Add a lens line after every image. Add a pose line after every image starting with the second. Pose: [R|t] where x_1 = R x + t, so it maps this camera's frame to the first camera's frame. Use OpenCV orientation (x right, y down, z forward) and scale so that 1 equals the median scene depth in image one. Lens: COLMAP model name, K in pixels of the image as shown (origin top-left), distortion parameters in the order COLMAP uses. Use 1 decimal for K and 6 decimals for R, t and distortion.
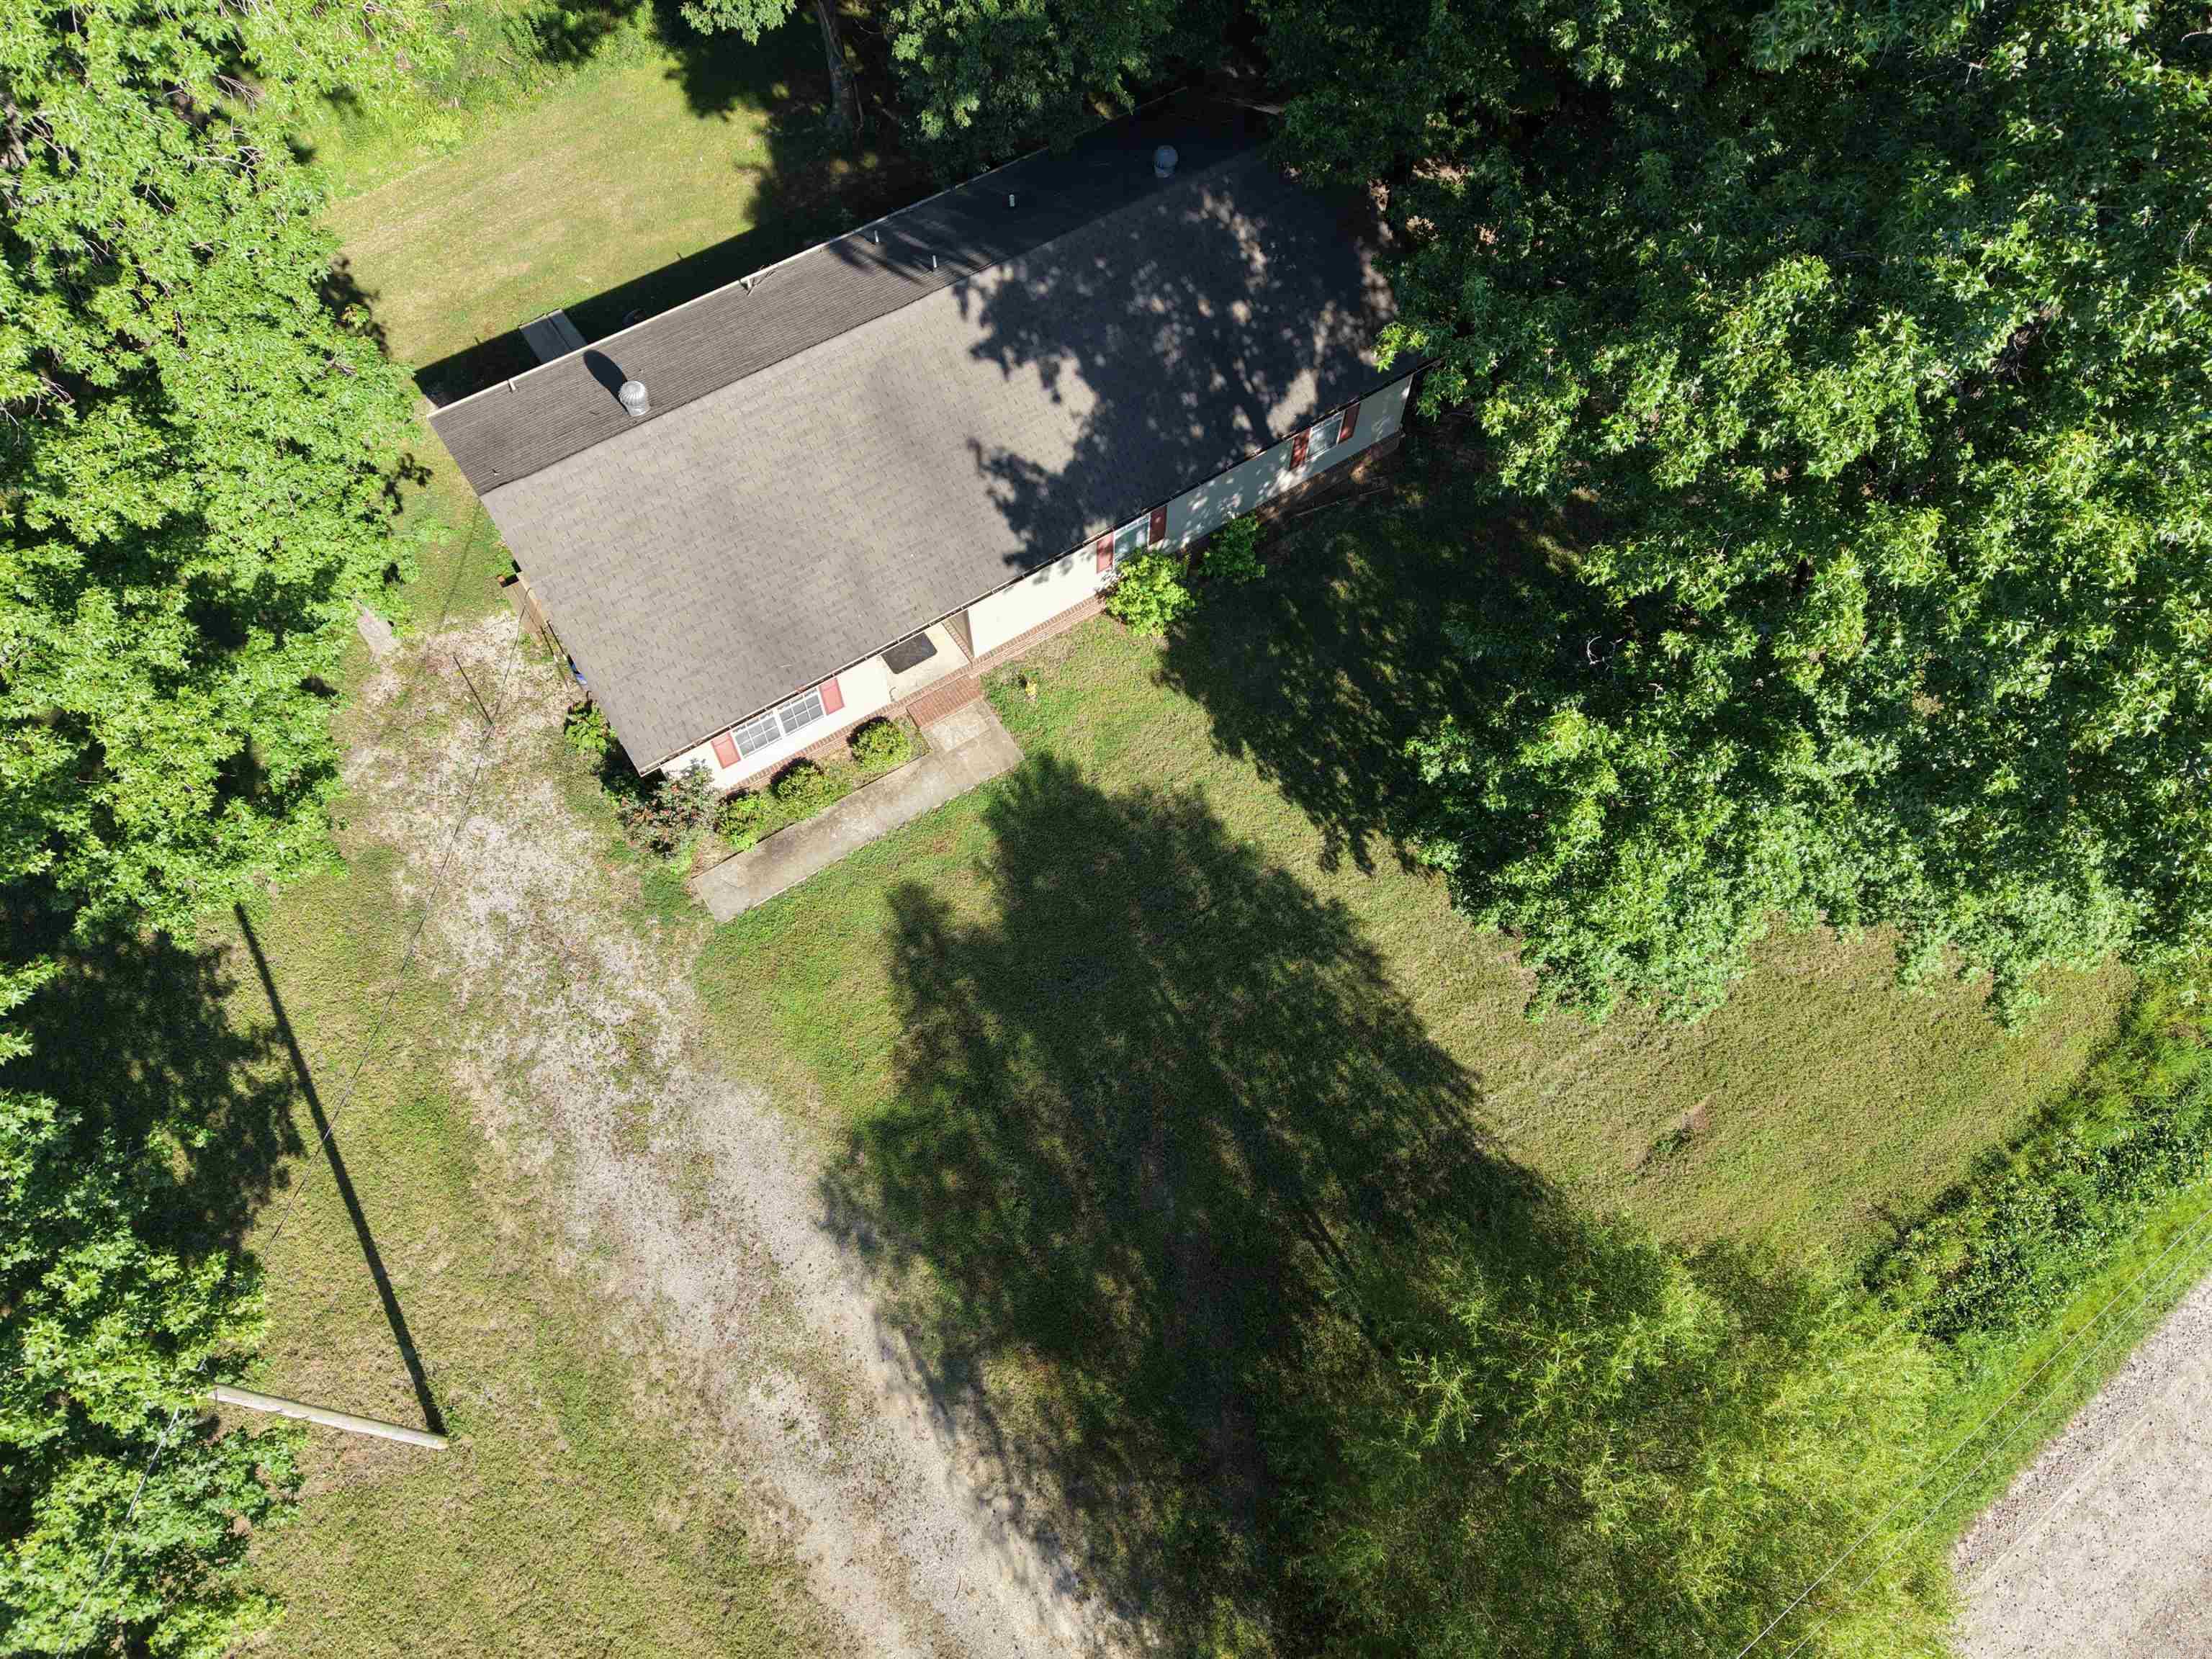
lens RADIAL K [[1424.9, 0, 1148.2], [0, 1424.9, 818.2], [0, 0, 1]] dist [0.035414, -0.036273]
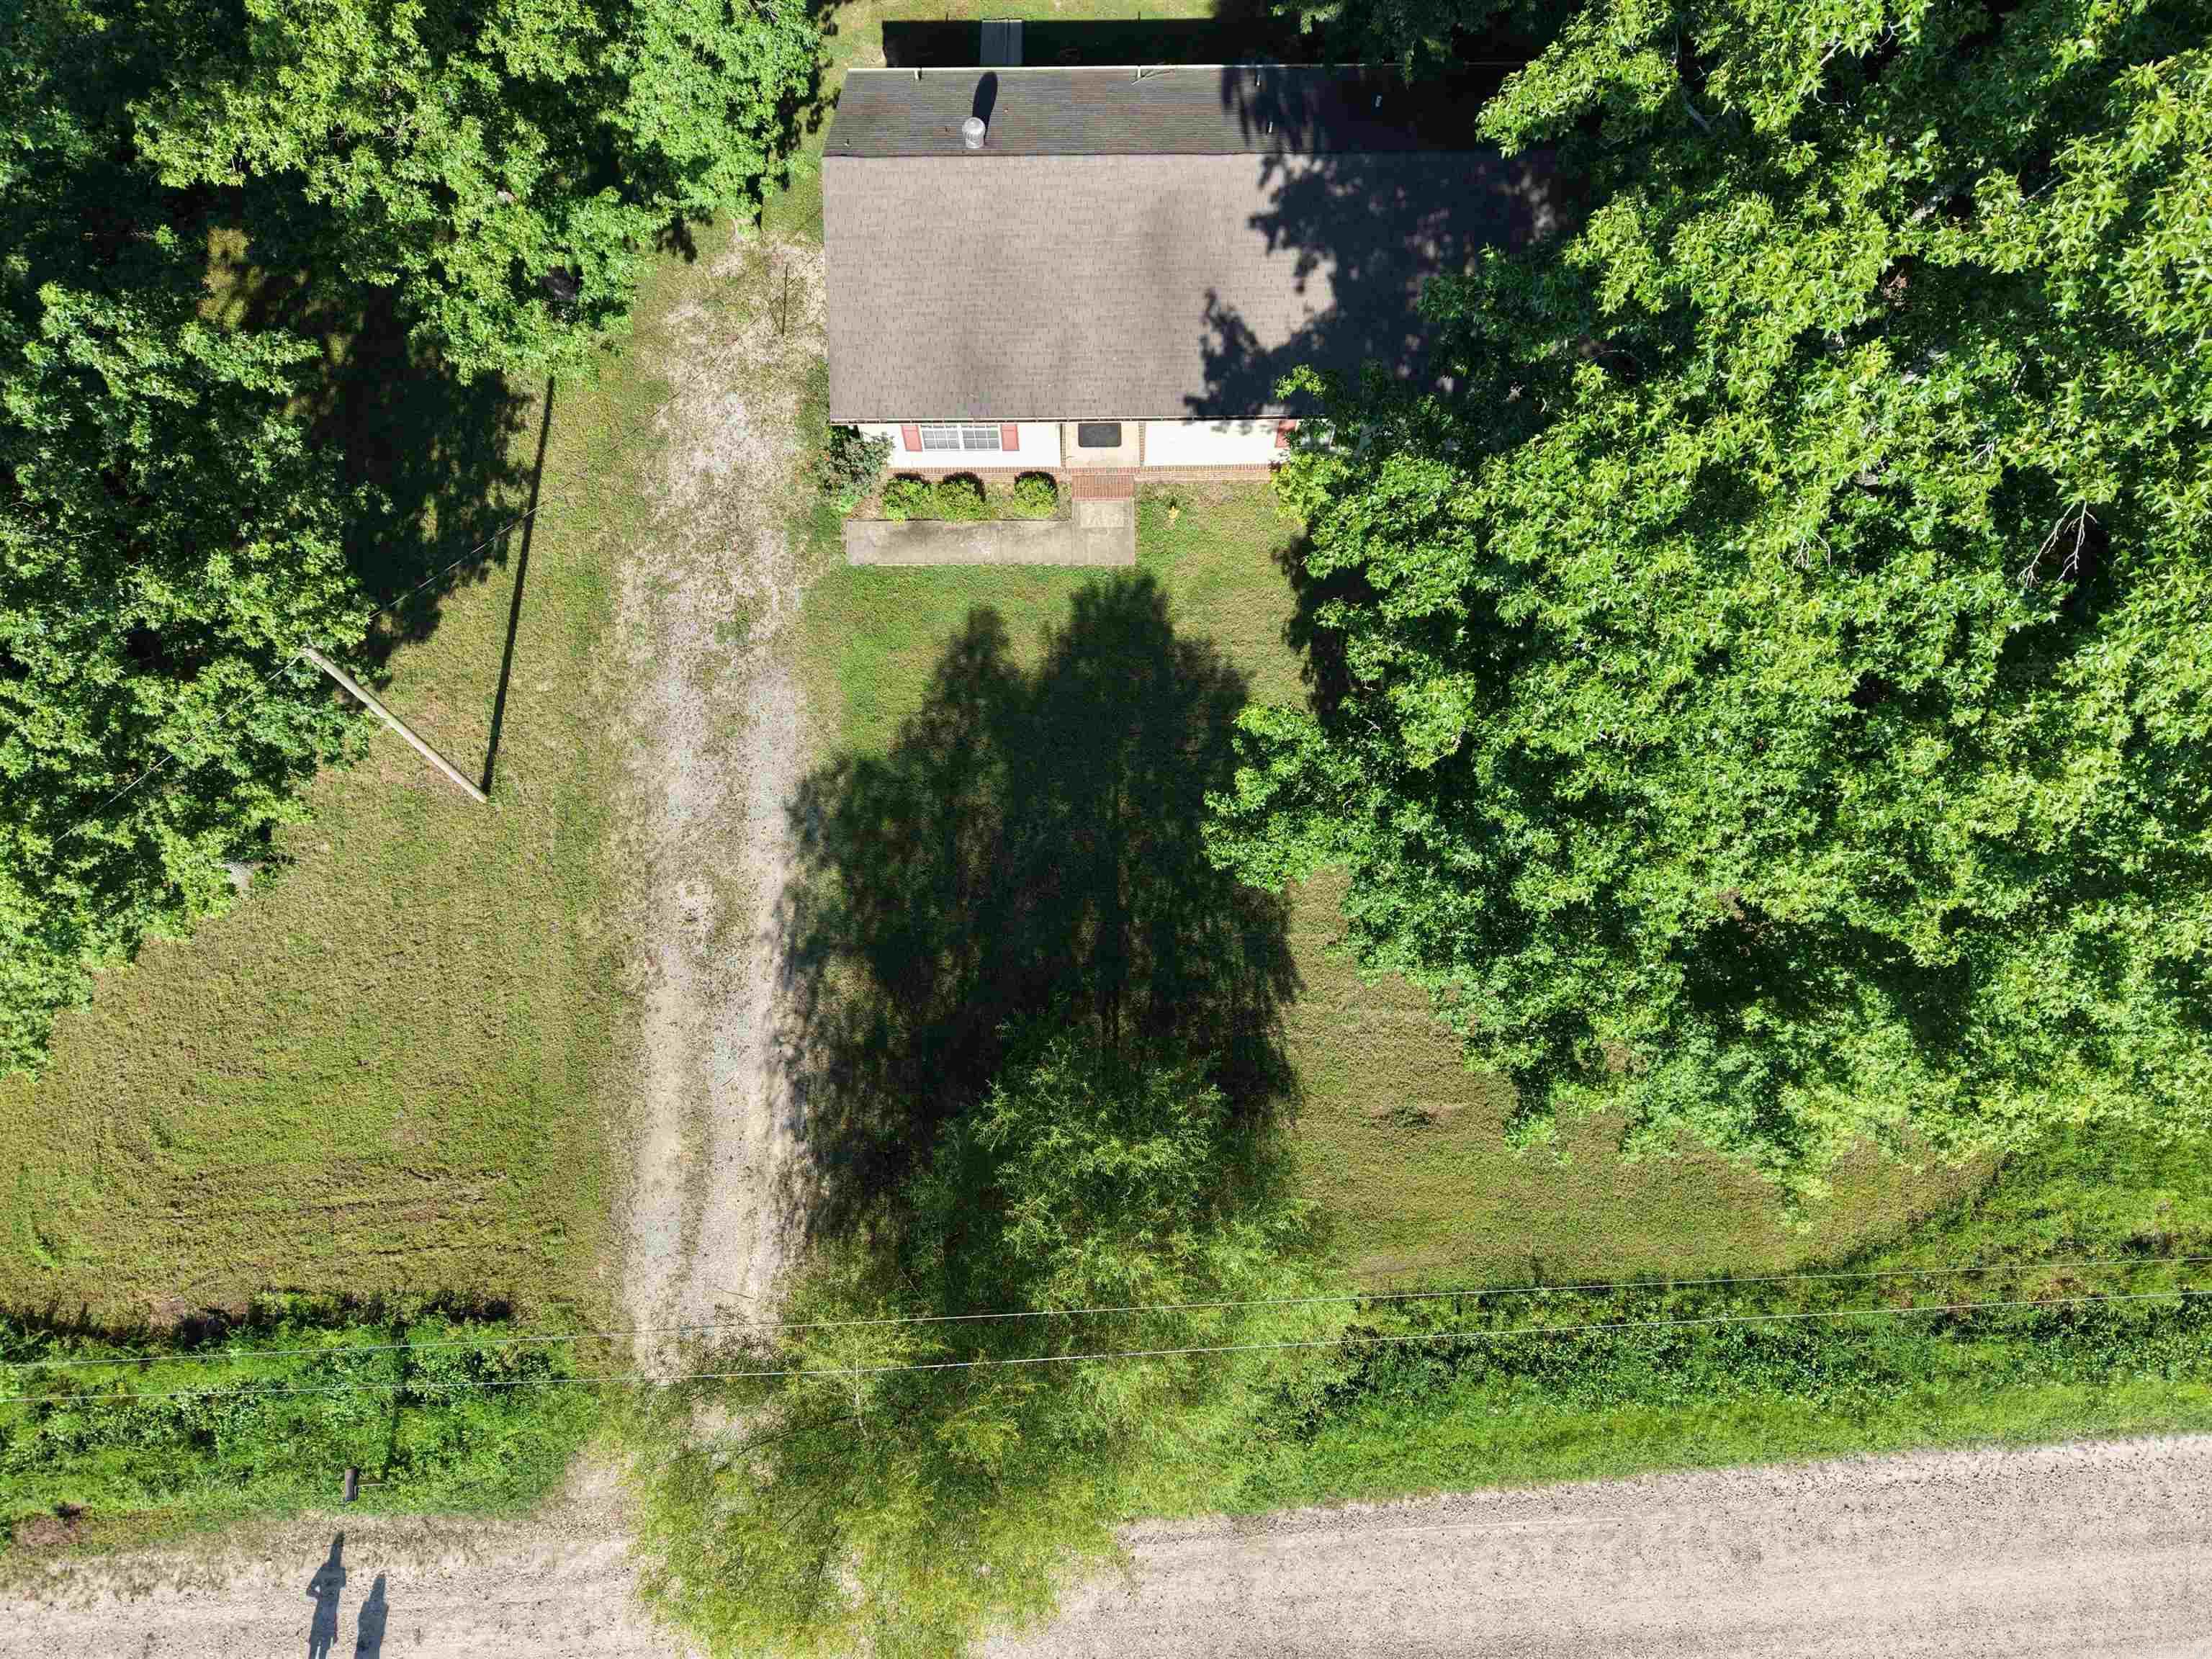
lens RADIAL K [[1424.9, 0, 1148.2], [0, 1424.9, 818.2], [0, 0, 1]] dist [0.035414, -0.036273]
pose [[0.845796, 0.504953, -0.172194, 0.259433], [-0.477753, 0.860522, 0.176787, -0.084386], [0.237446, -0.067260, 0.969069, -0.158232]]
